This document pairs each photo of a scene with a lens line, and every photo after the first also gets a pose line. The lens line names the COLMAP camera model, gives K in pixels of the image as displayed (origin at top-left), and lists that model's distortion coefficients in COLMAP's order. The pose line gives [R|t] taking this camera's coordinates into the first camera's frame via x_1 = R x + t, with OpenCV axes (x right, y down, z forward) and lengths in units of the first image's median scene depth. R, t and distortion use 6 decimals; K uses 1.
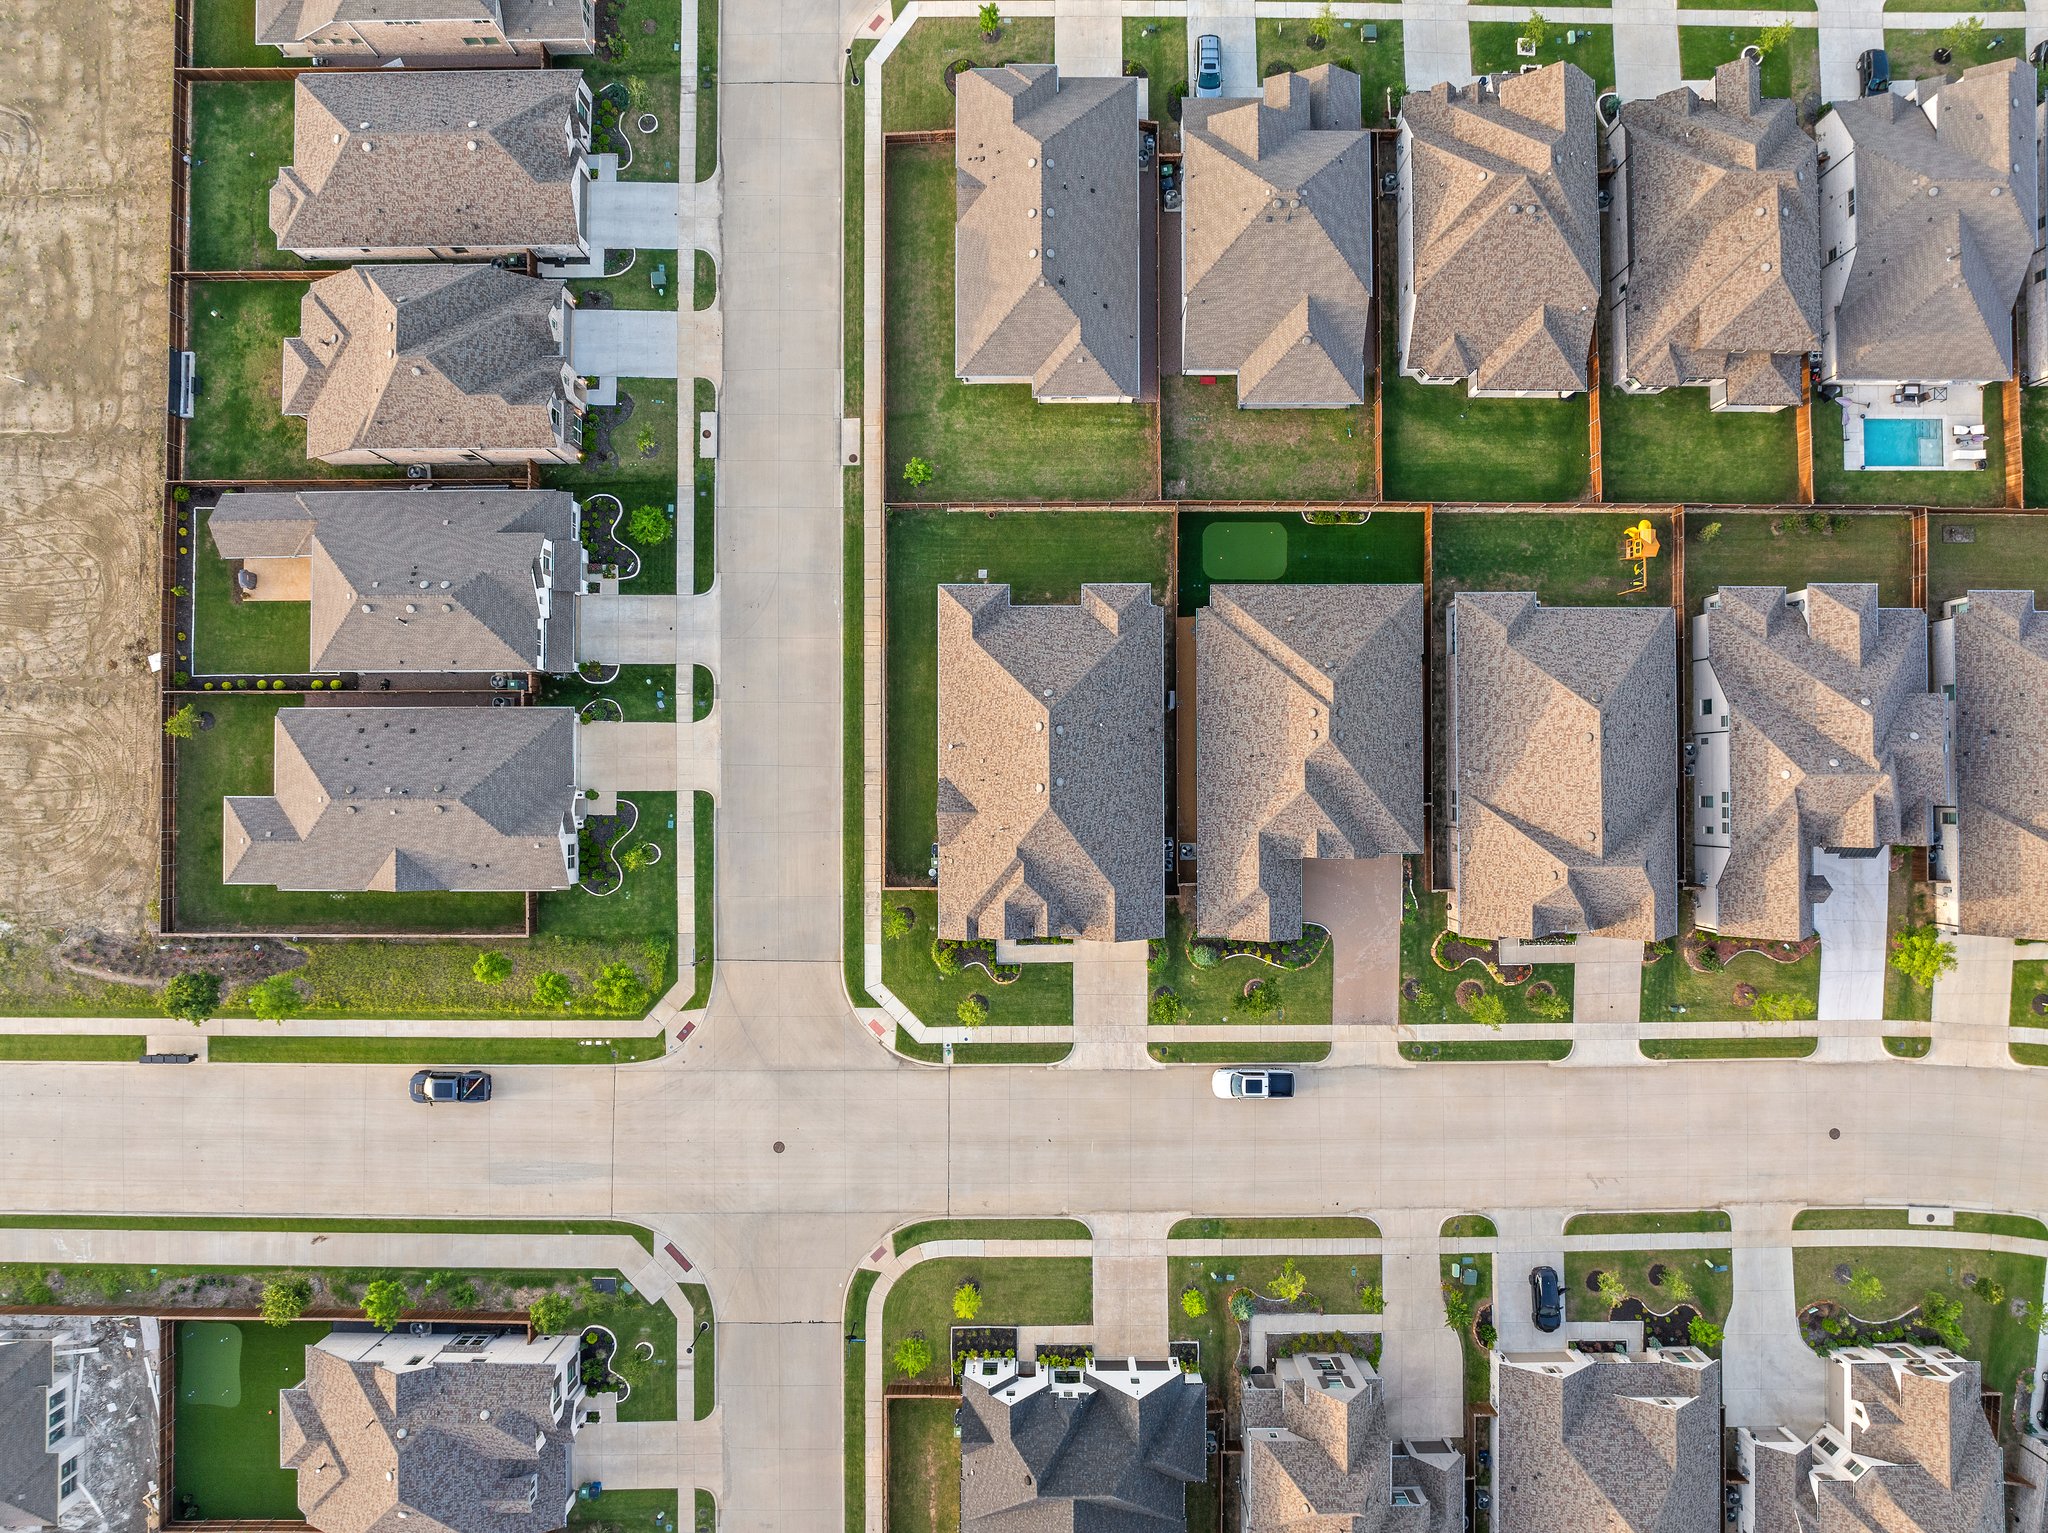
lens RADIAL K [[1450.7, 0, 1019.1], [0, 1450.7, 769.8], [0, 0, 1]] dist [-0.038218, -0.002192]
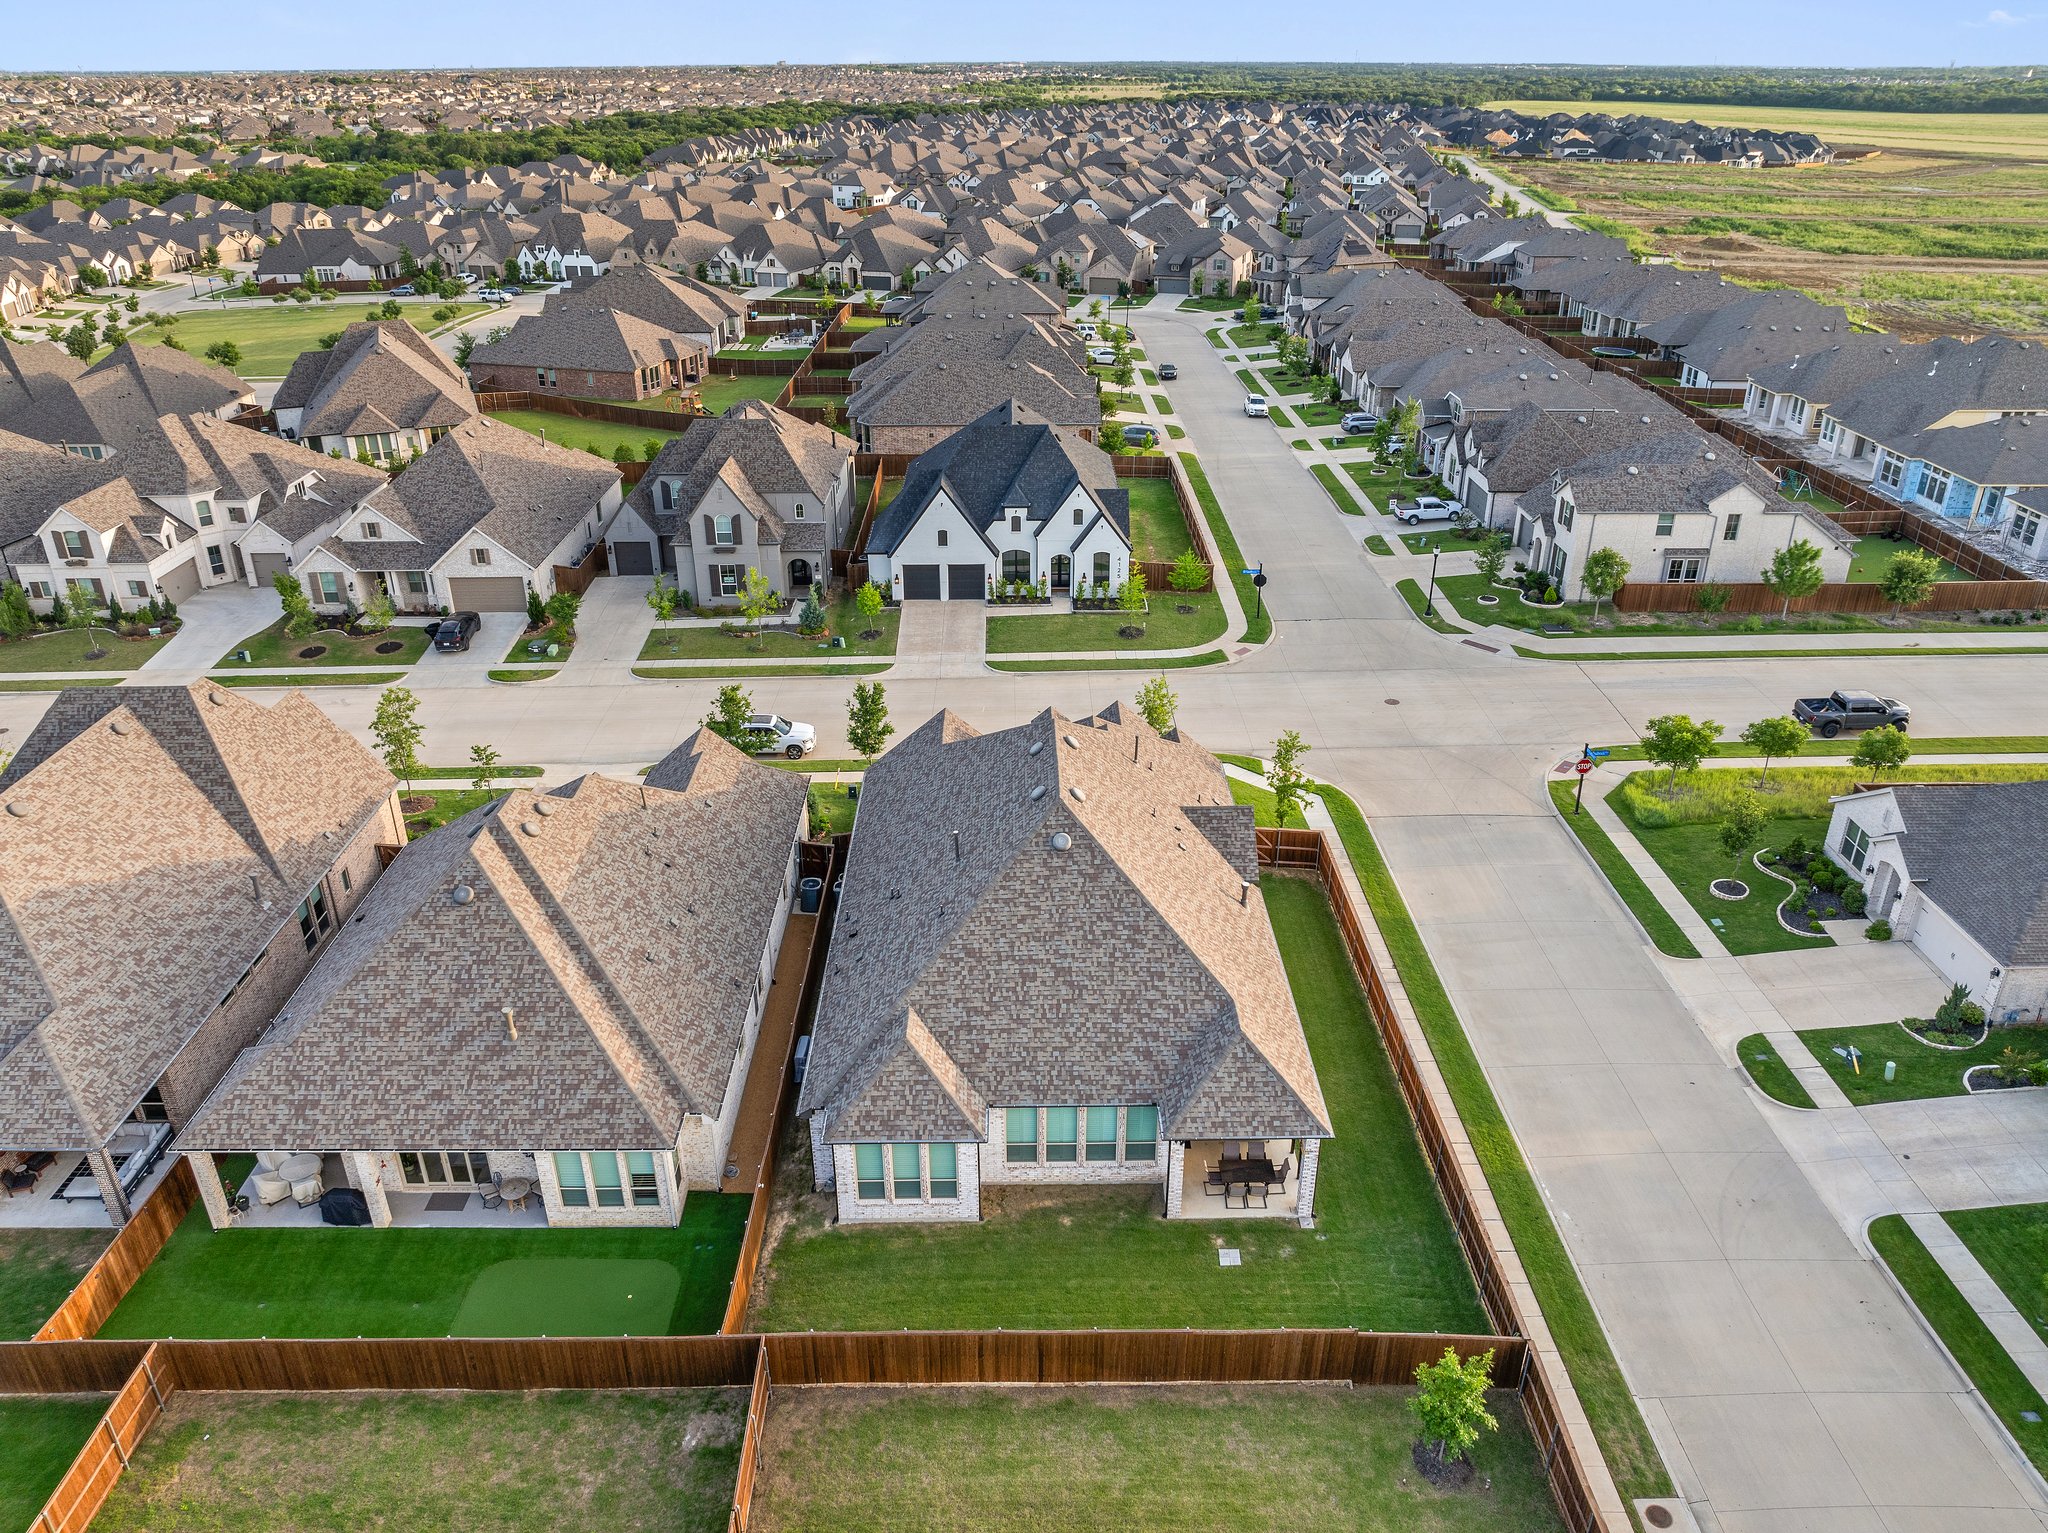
lens RADIAL K [[1431.8, 0, 1031.7], [0, 1431.8, 753.9], [0, 0, 1]] dist [-0.039454, -0.001836]
pose [[-0.999884, 0.013341, -0.007300, 0.030866], [-0.012306, -0.427801, 0.903789, -0.433341], [0.008935, 0.903774, 0.427916, 0.700775]]
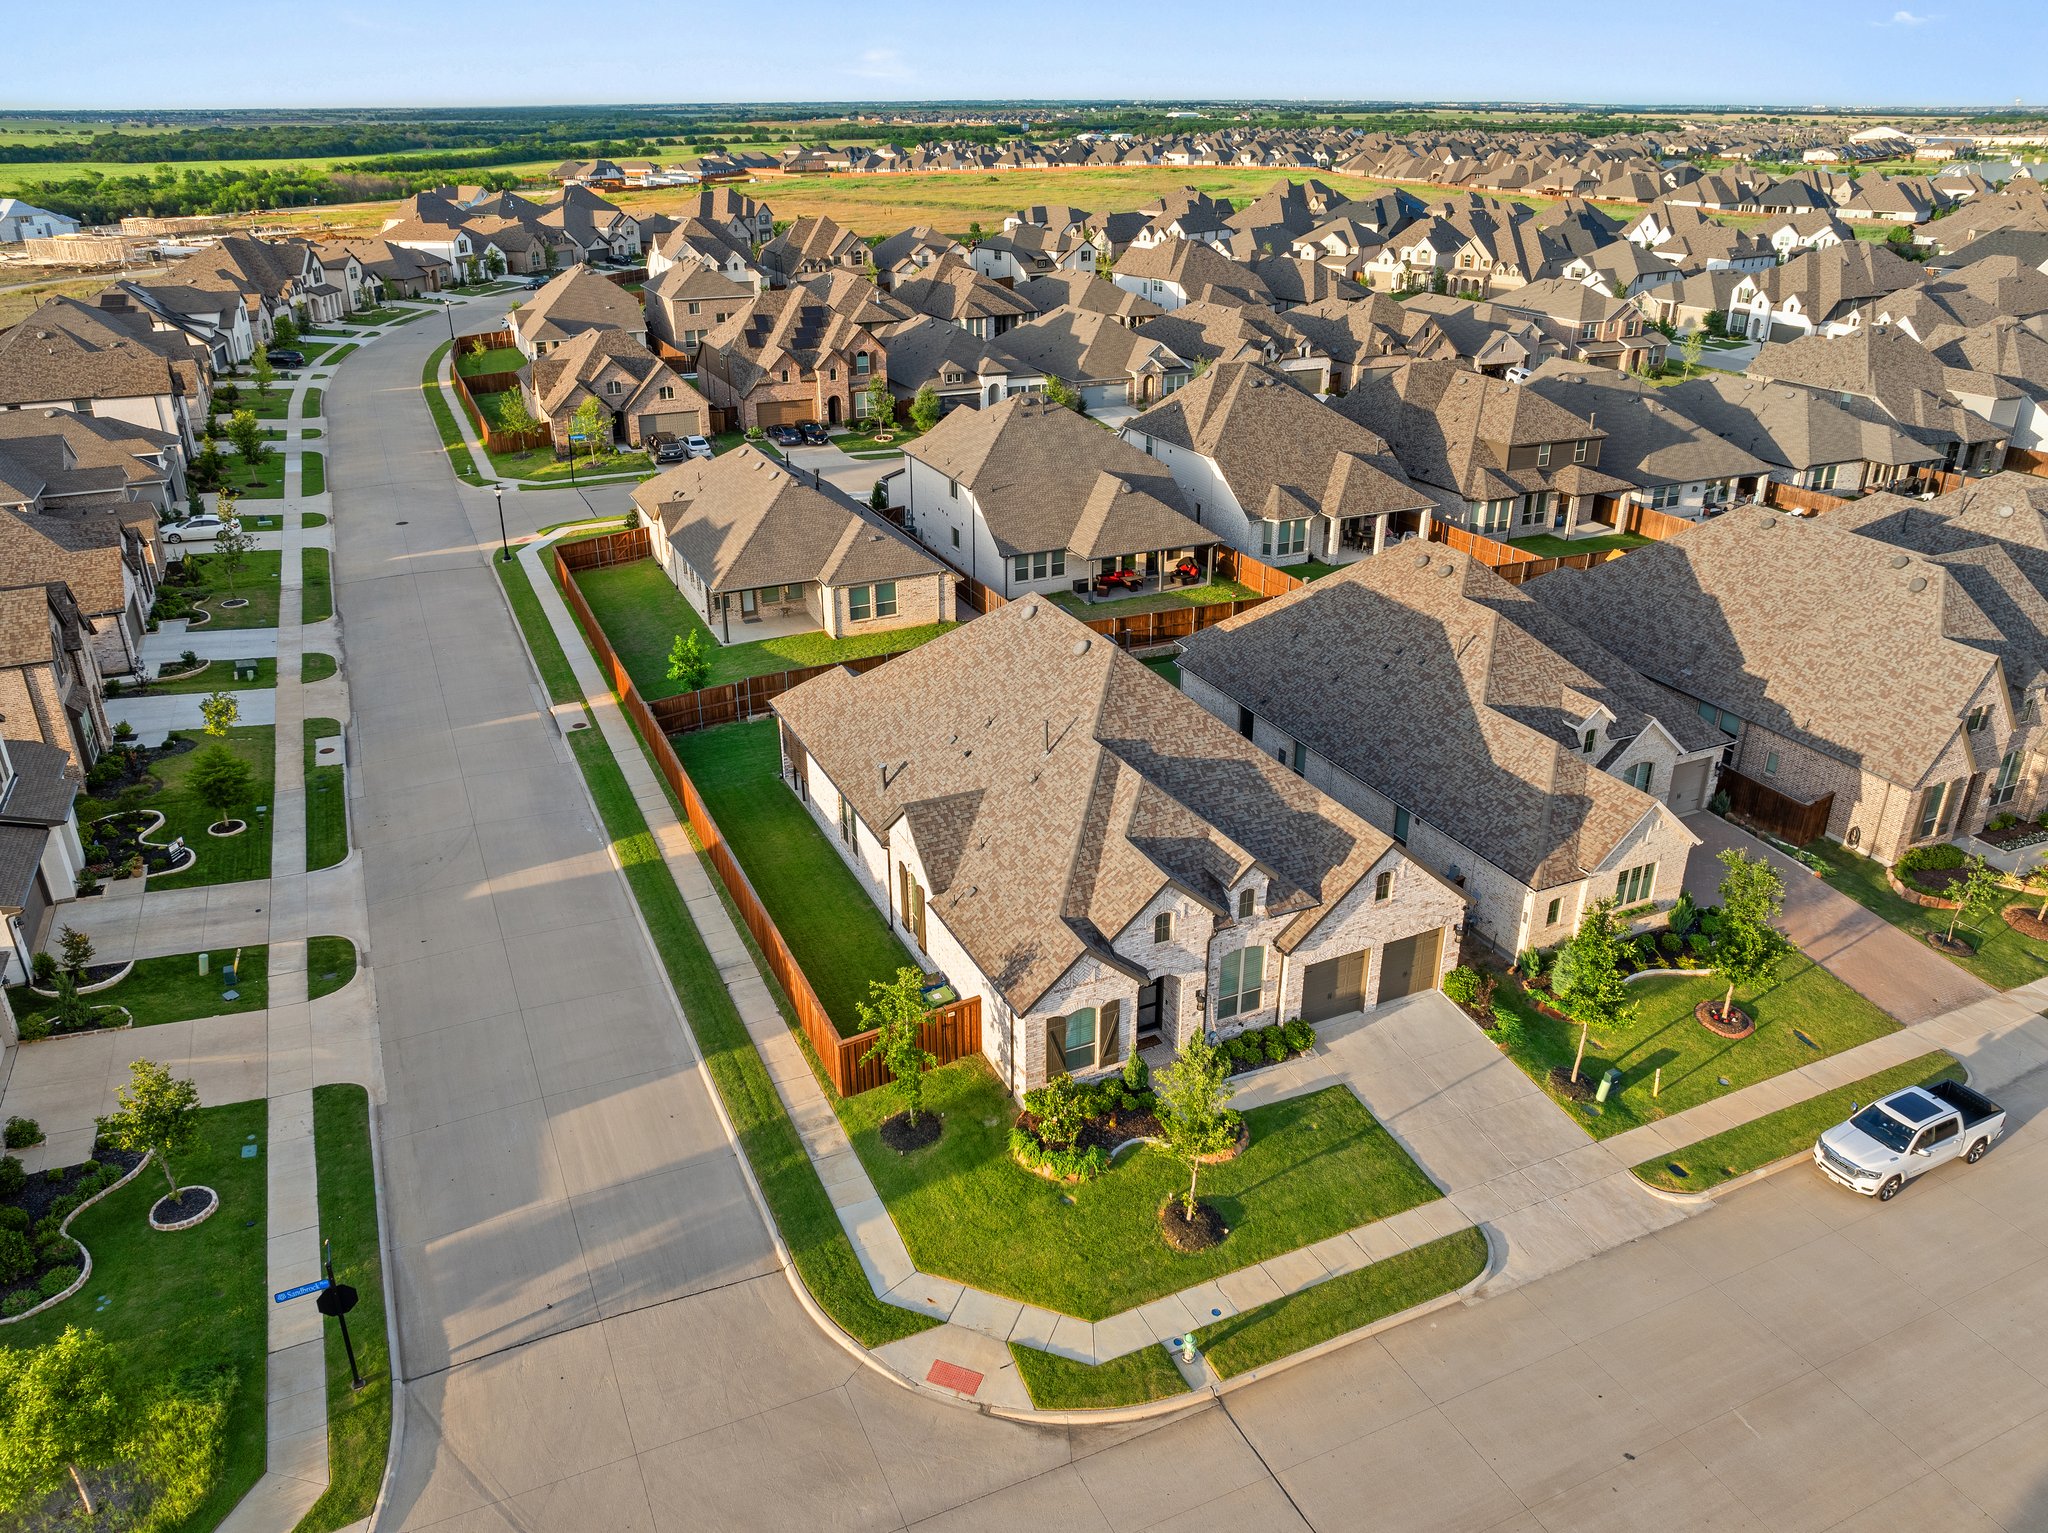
lens RADIAL K [[1450.9, 0, 1033.9], [0, 1450.9, 764.1], [0, 0, 1]] dist [-0.040101, 0.004643]
pose [[0.906097, -0.168713, 0.387974, -0.182744], [0.422858, 0.390127, -0.817919, 0.391966], [-0.013366, 0.905172, 0.424835, 0.746433]]
